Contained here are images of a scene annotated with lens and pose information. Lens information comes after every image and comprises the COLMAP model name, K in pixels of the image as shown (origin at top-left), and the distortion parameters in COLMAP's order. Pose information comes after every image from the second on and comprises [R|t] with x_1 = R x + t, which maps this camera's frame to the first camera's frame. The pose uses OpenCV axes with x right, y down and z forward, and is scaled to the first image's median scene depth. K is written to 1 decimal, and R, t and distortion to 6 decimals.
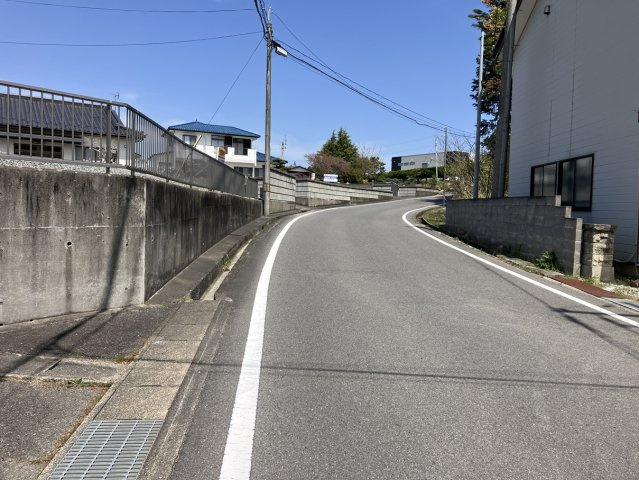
lens RADIAL K [[530.8, 0, 320.5], [0, 530.8, 233.1], [0, 0, 1]] dist [0.034232, -0.004503]
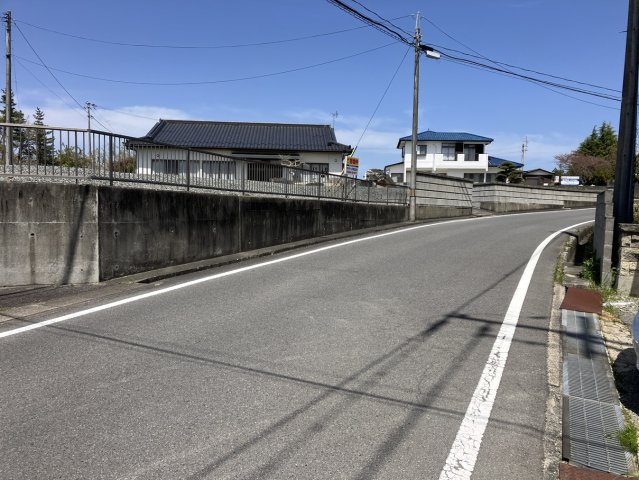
lens RADIAL K [[530.8, 0, 322.8], [0, 530.8, 240.9], [0, 0, 1]] dist [0.034232, -0.004503]
pose [[0.880512, 0.012732, -0.473853, 0.495877], [-0.013721, 0.999905, 0.001371, 0.013858], [0.473825, 0.005295, 0.880603, 0.074146]]
